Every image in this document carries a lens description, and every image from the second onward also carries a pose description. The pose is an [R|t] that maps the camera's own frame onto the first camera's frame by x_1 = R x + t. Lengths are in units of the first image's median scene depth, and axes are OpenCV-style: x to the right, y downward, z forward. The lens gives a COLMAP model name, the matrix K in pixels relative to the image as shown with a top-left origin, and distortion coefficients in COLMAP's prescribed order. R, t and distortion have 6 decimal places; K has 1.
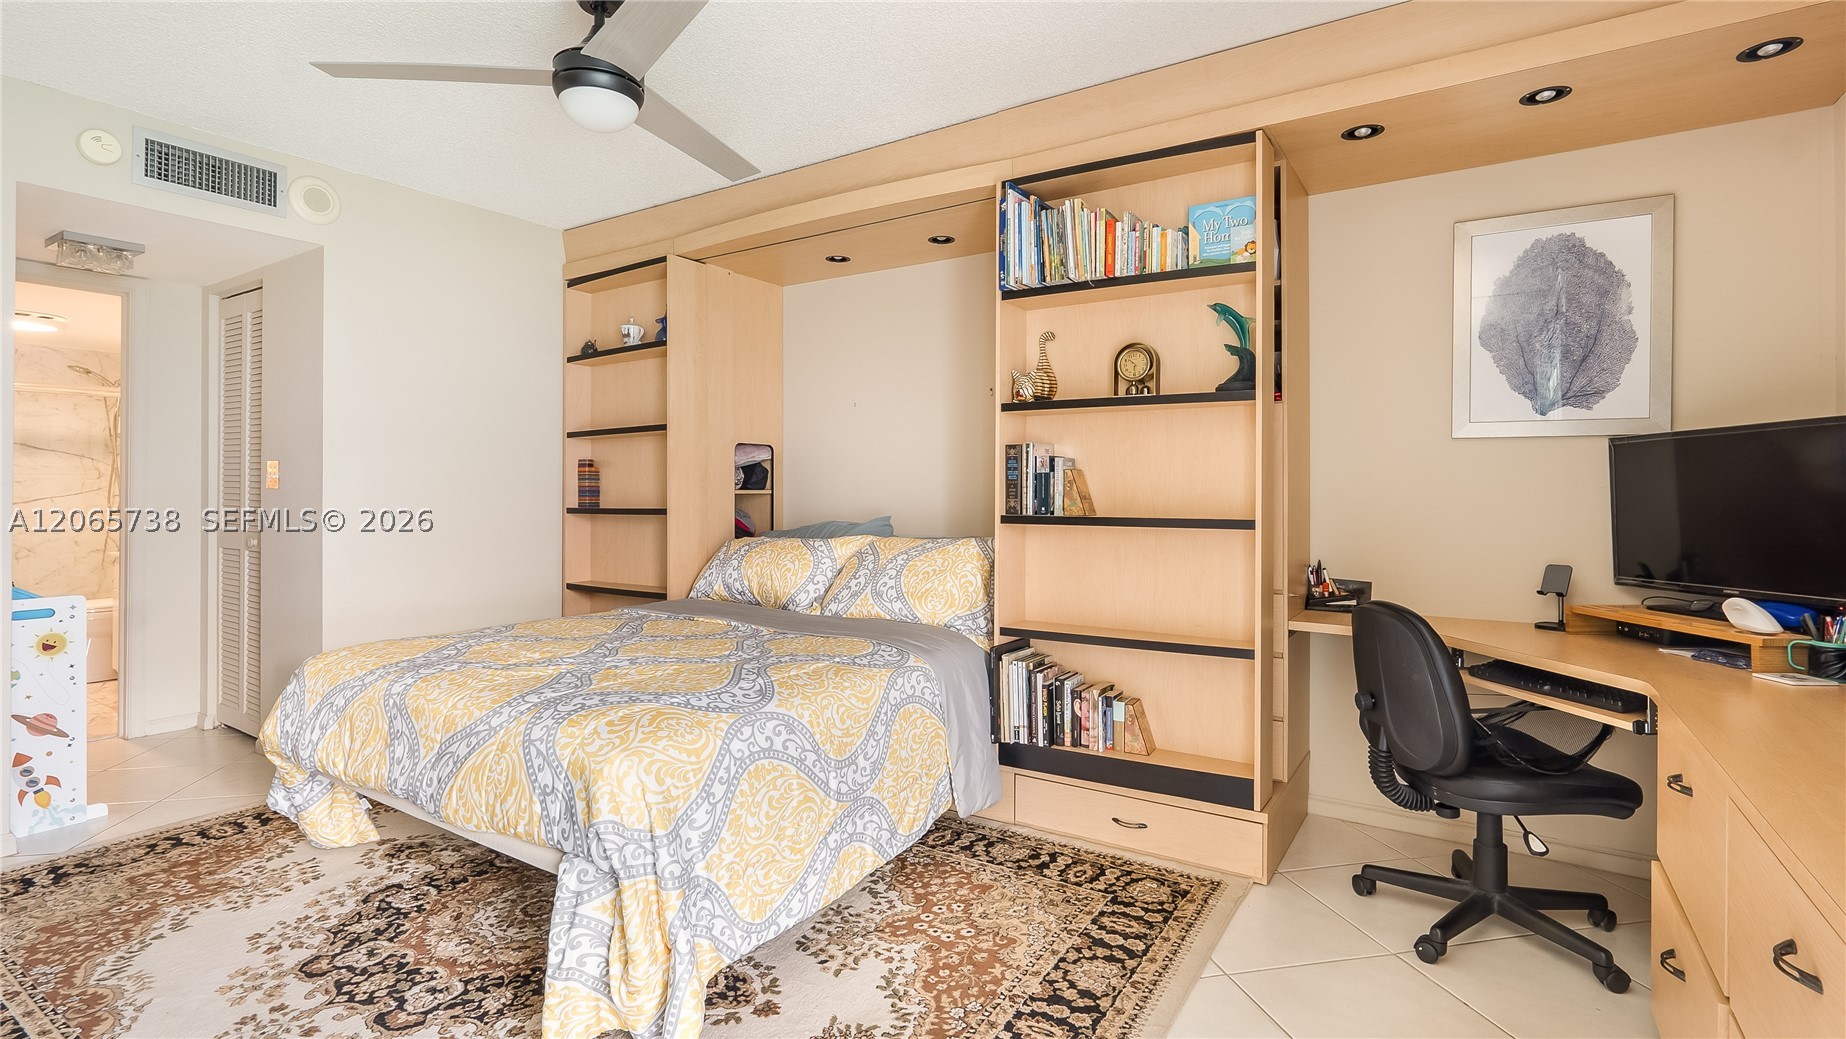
lens RADIAL K [[859.8, 0, 921.9], [0, 859.8, 502.2], [0, 0, 1]] dist [-0.001992, -0.000706]
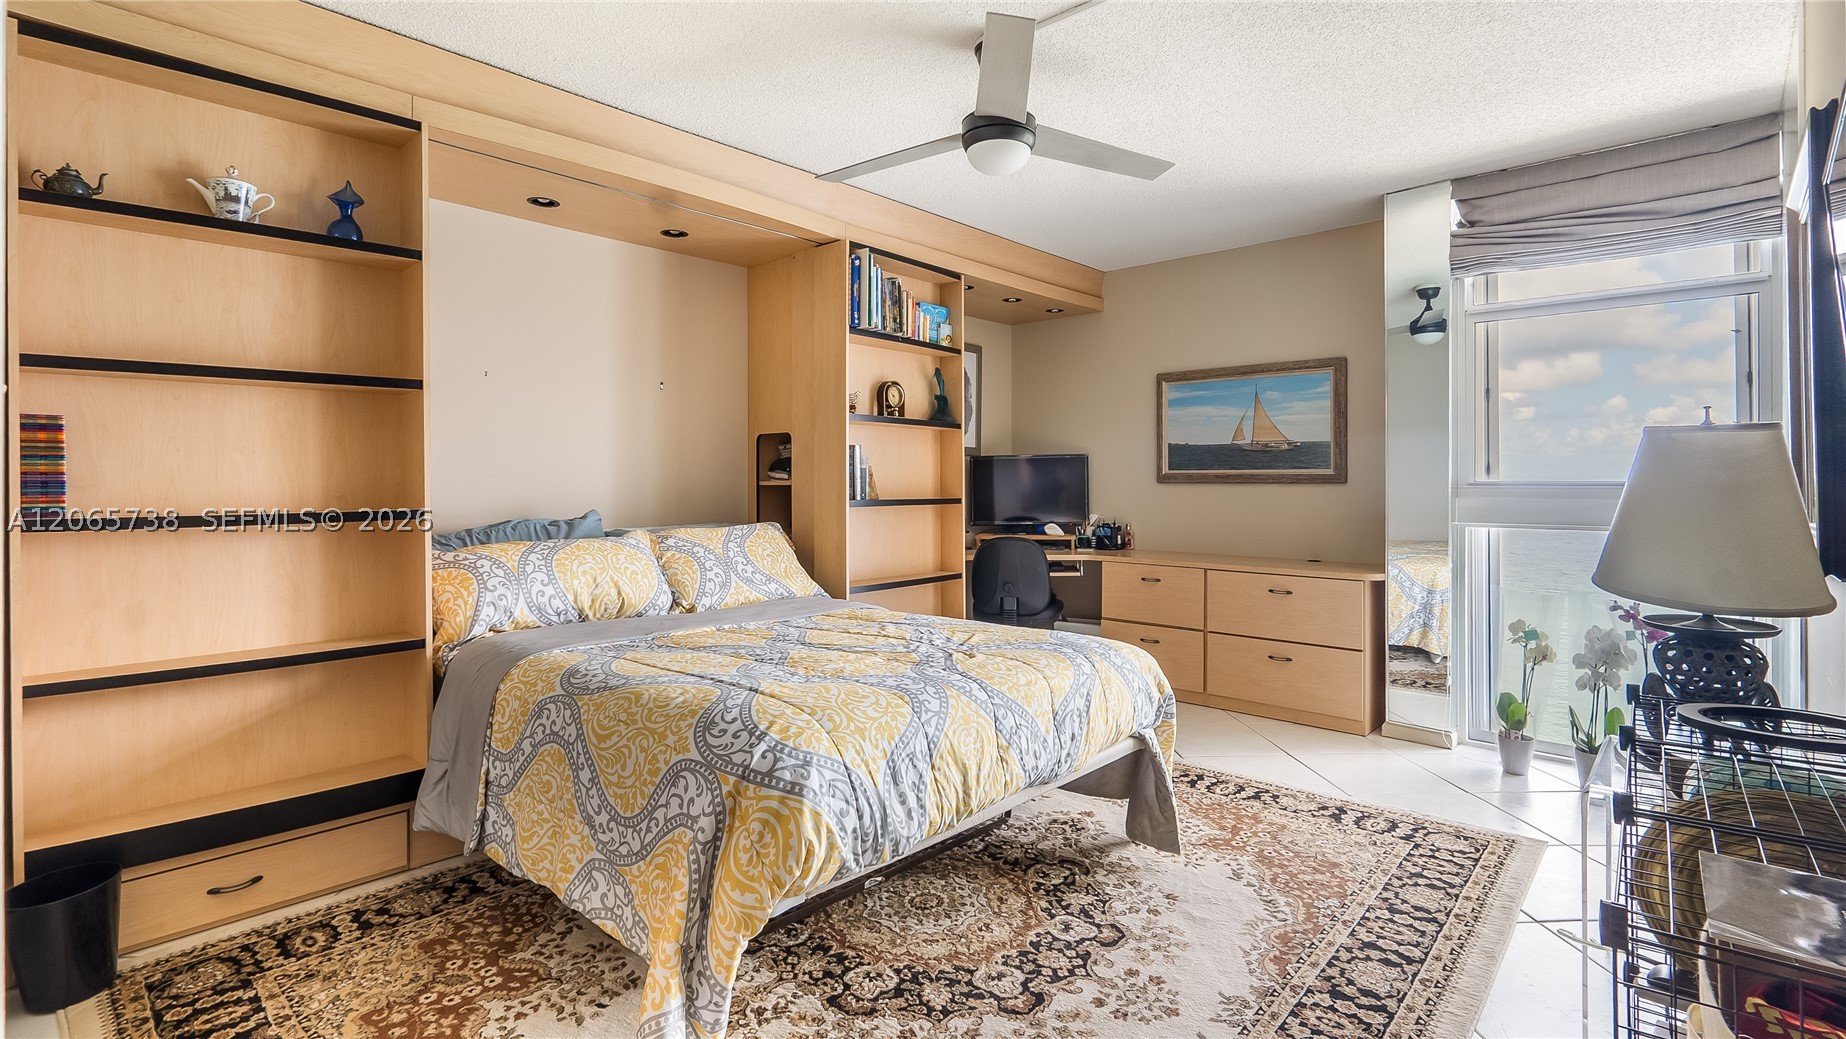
lens RADIAL K [[859.8, 0, 921.9], [0, 859.8, 502.2], [0, 0, 1]] dist [-0.001992, -0.000706]
pose [[0.162394, -0.028483, 0.986315, -1.535592], [0.008325, 0.999587, 0.027496, -0.022354], [-0.986691, 0.003746, 0.162564, 0.905632]]
